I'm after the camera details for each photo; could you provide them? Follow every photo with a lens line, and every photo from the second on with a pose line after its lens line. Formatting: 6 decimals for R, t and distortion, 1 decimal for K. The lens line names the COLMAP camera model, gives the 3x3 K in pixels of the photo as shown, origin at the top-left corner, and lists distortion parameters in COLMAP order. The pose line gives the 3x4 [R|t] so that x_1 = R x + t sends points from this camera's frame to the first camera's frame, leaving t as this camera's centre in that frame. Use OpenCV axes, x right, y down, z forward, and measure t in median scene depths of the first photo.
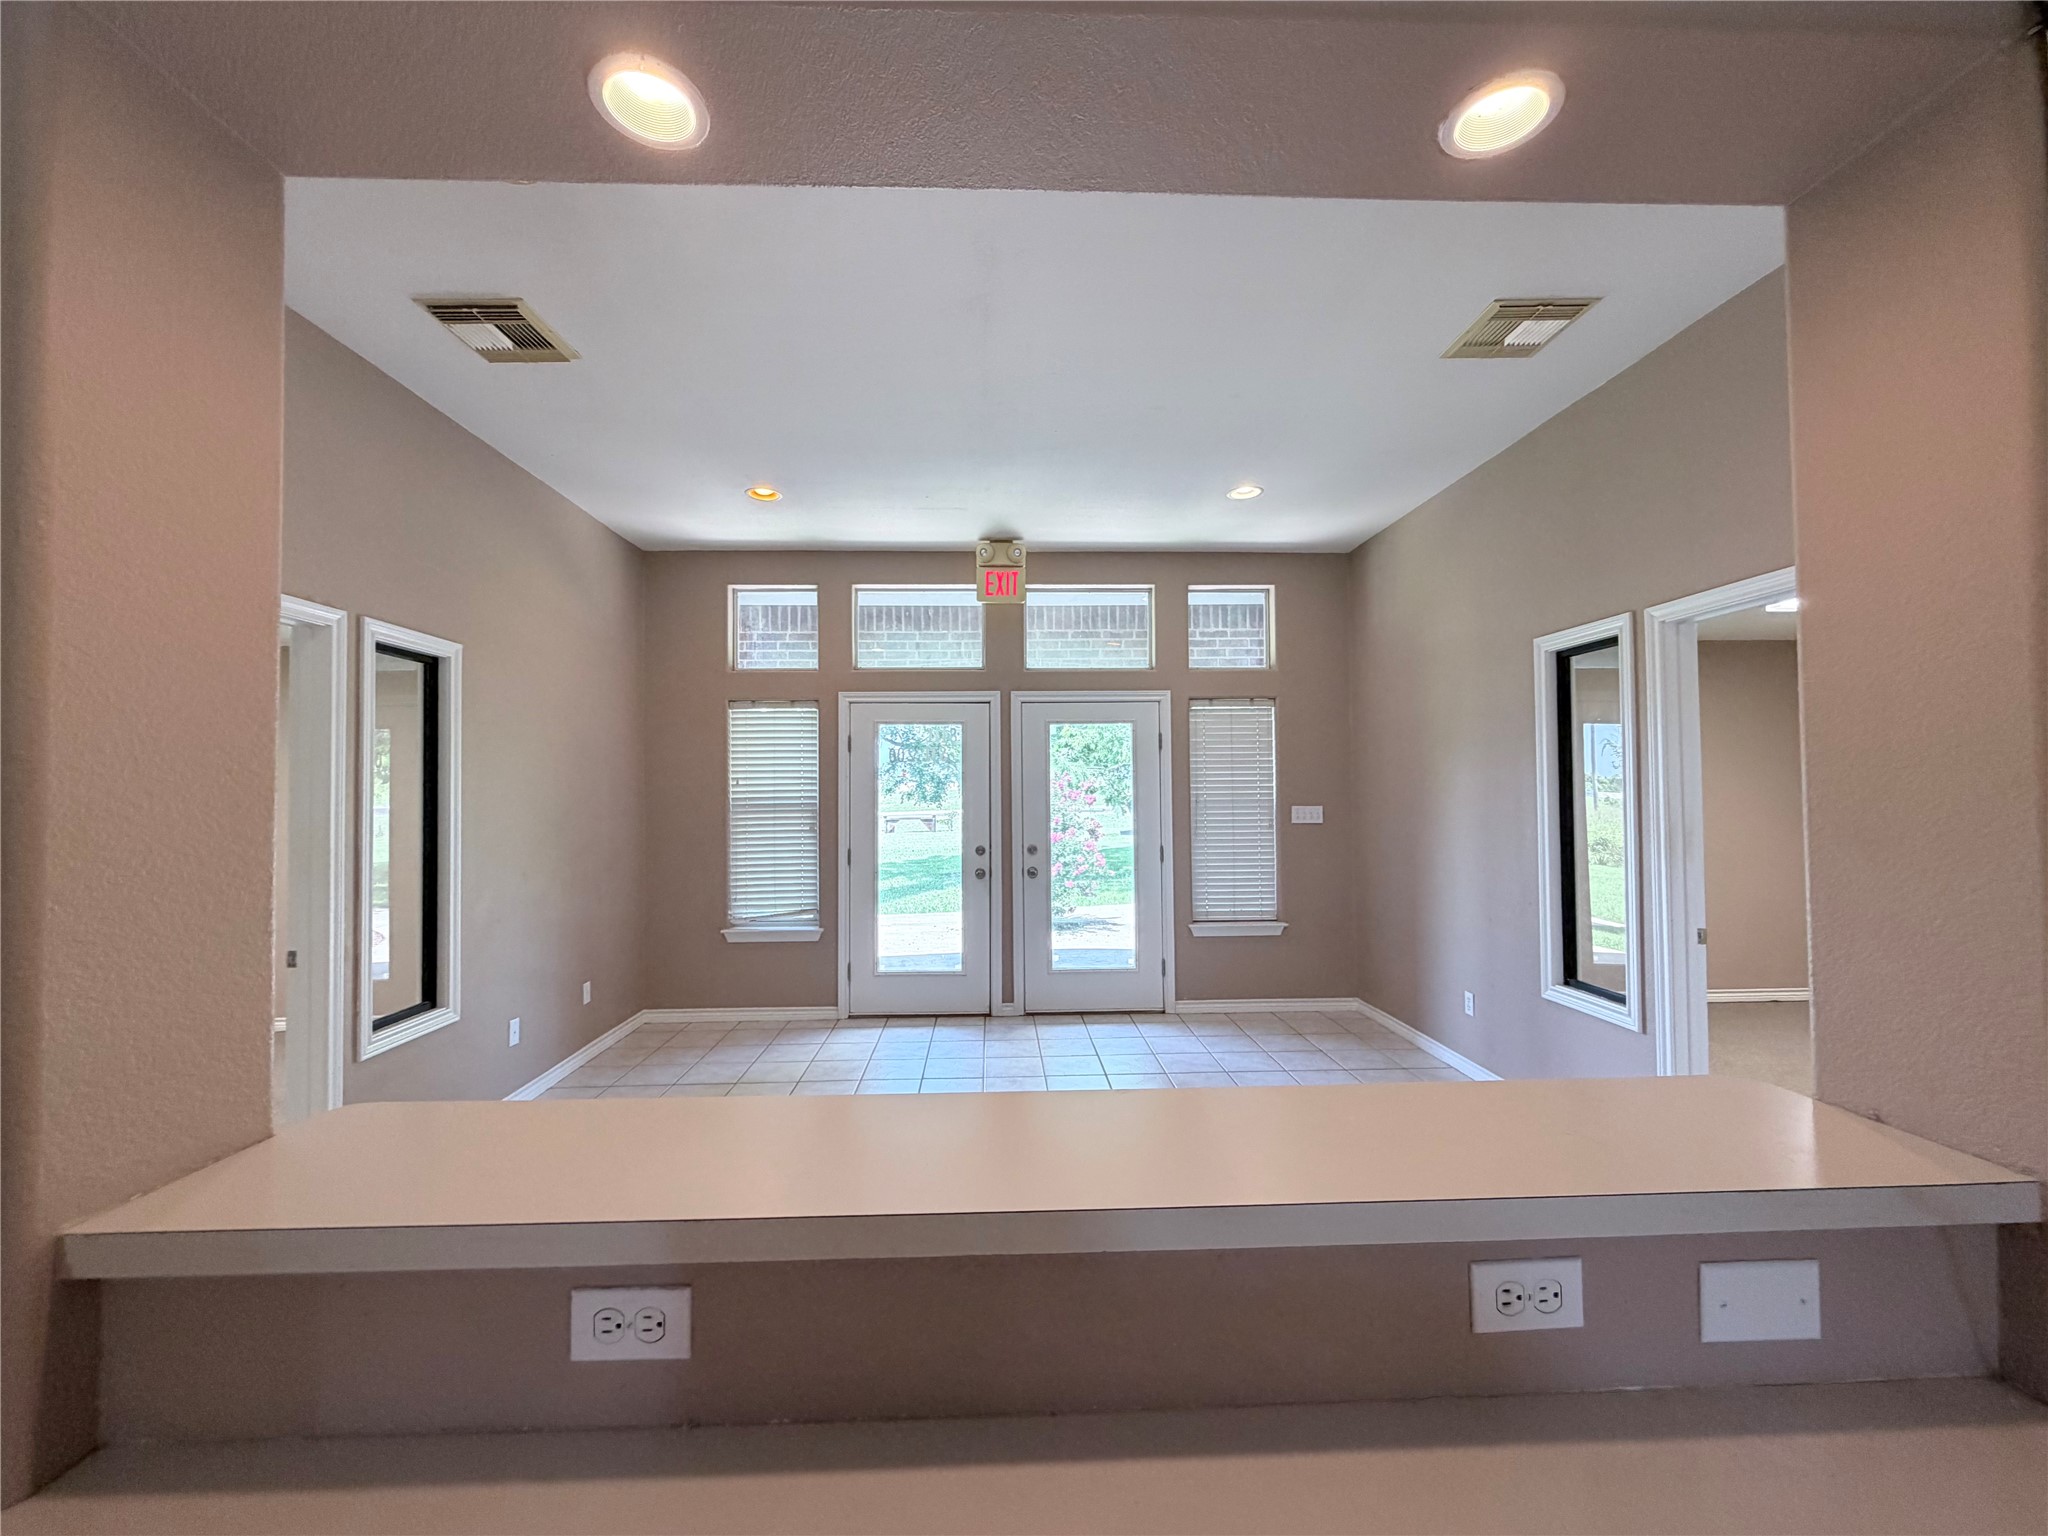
lens RADIAL K [[820.8, 0, 1024.0], [0, 820.8, 768.0], [0, 0, 1]] dist [-0.002576, -0.000134]
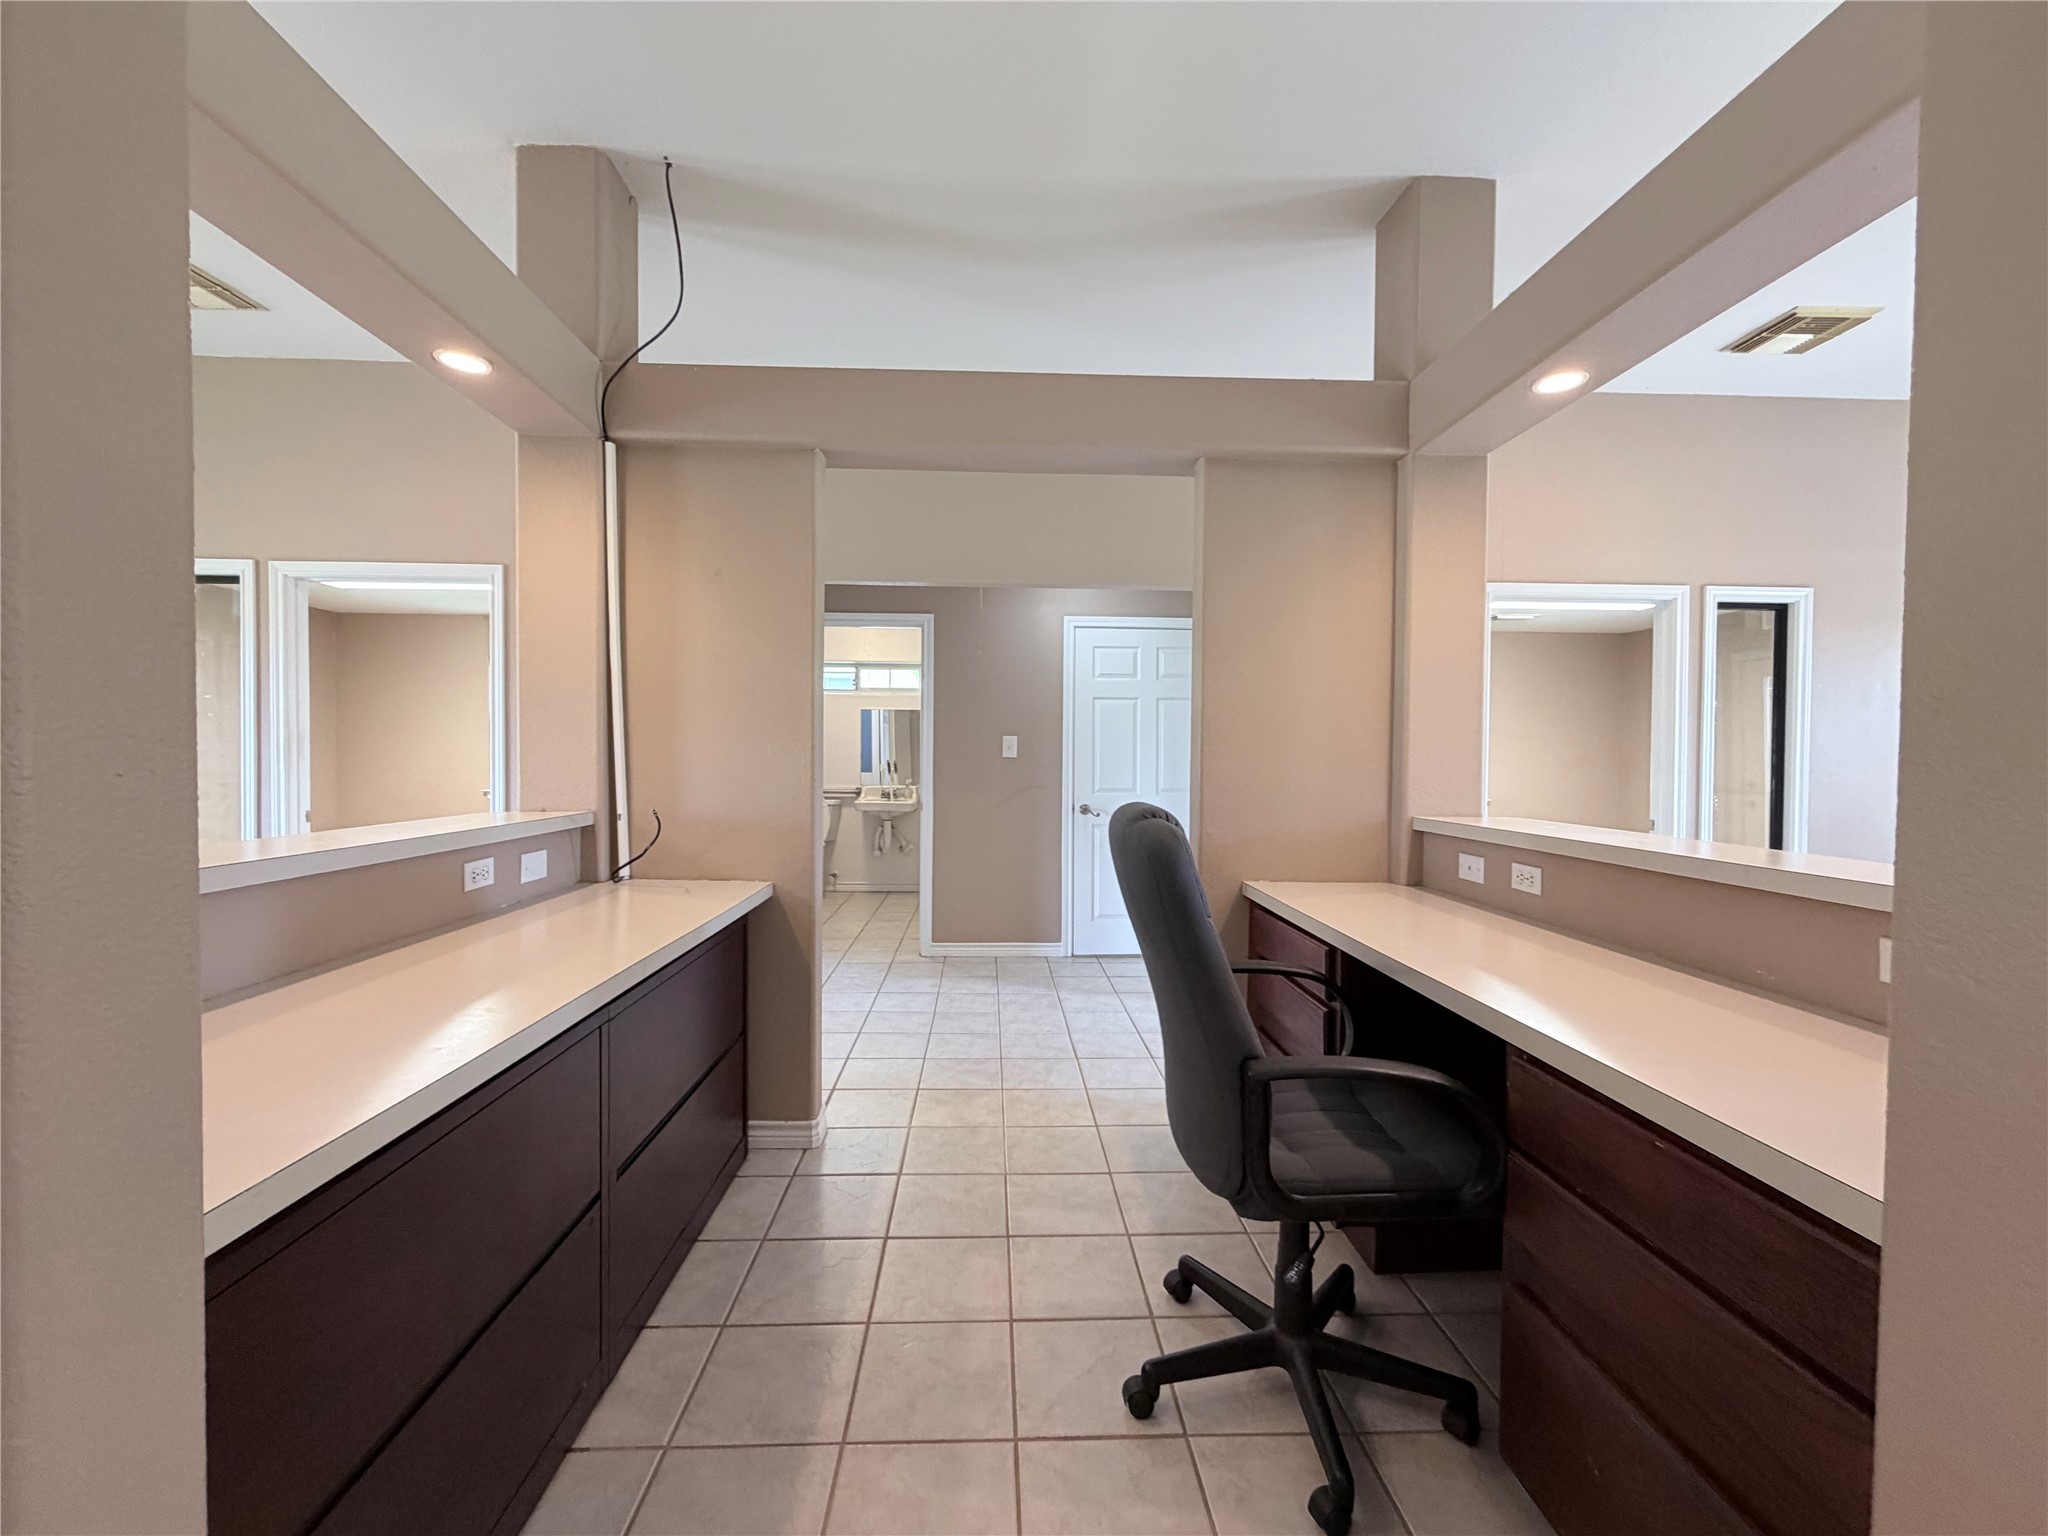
lens RADIAL K [[820.8, 0, 1024.0], [0, 820.8, 768.0], [0, 0, 1]] dist [-0.002576, -0.000134]
pose [[-0.000996, -0.008704, 0.999962, -0.537791], [-0.034386, 0.999371, 0.008665, 0.077134], [-0.999408, -0.034376, -0.001295, -0.175723]]
